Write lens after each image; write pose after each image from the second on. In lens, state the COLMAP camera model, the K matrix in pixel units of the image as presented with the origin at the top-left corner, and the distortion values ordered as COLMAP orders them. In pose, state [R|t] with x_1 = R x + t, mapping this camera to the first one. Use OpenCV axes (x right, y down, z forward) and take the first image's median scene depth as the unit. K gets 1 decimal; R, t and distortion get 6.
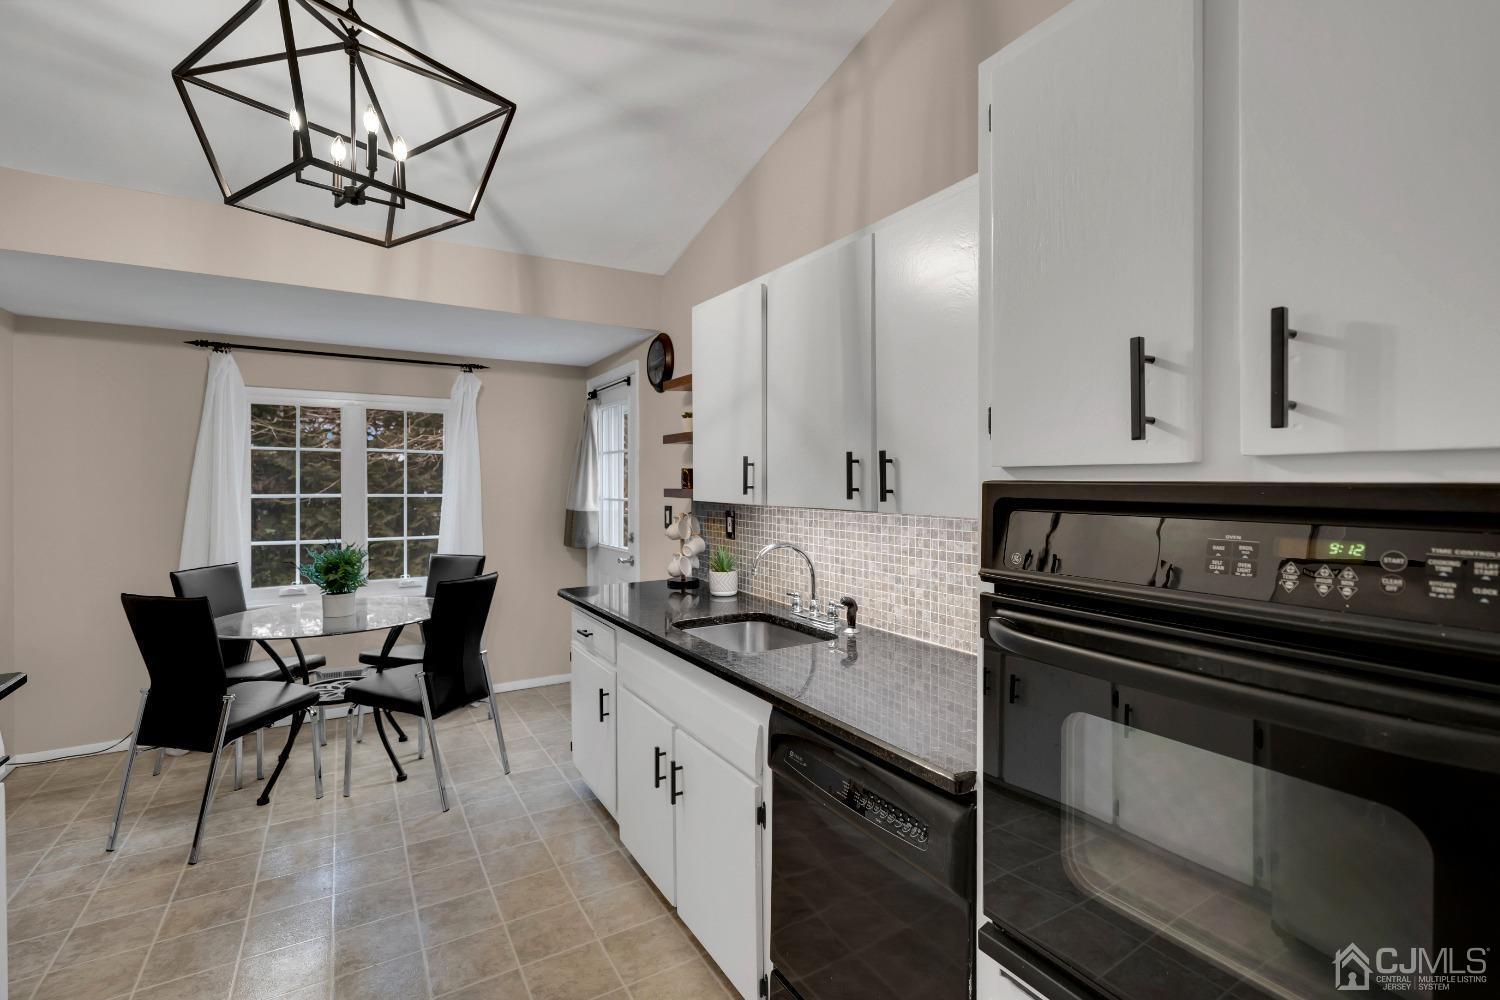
lens RADIAL K [[681.1, 0, 757.0], [0, 681.1, 489.1], [0, 0, 1]] dist [0.000323, 0.000087]
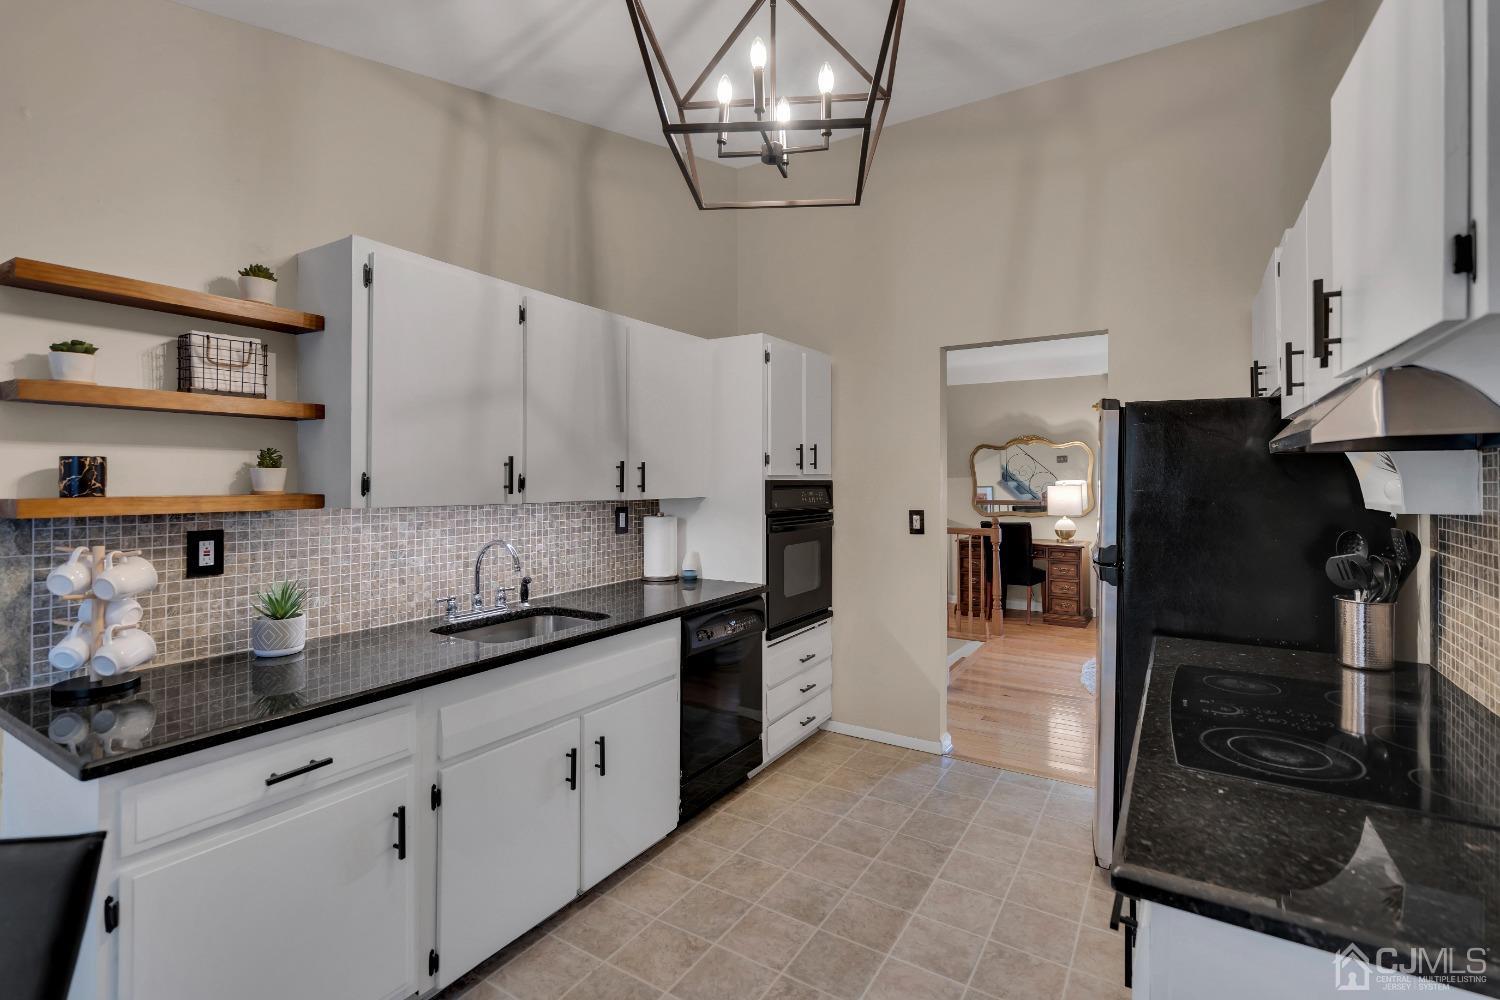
lens RADIAL K [[681.1, 0, 754.5], [0, 681.1, 487.0], [0, 0, 1]] dist [0.000323, 0.000087]
pose [[-0.450946, -0.007455, 0.892520, -1.124703], [0.012077, 0.999823, 0.014453, -0.012788], [-0.892469, 0.017296, -0.450776, 1.182269]]
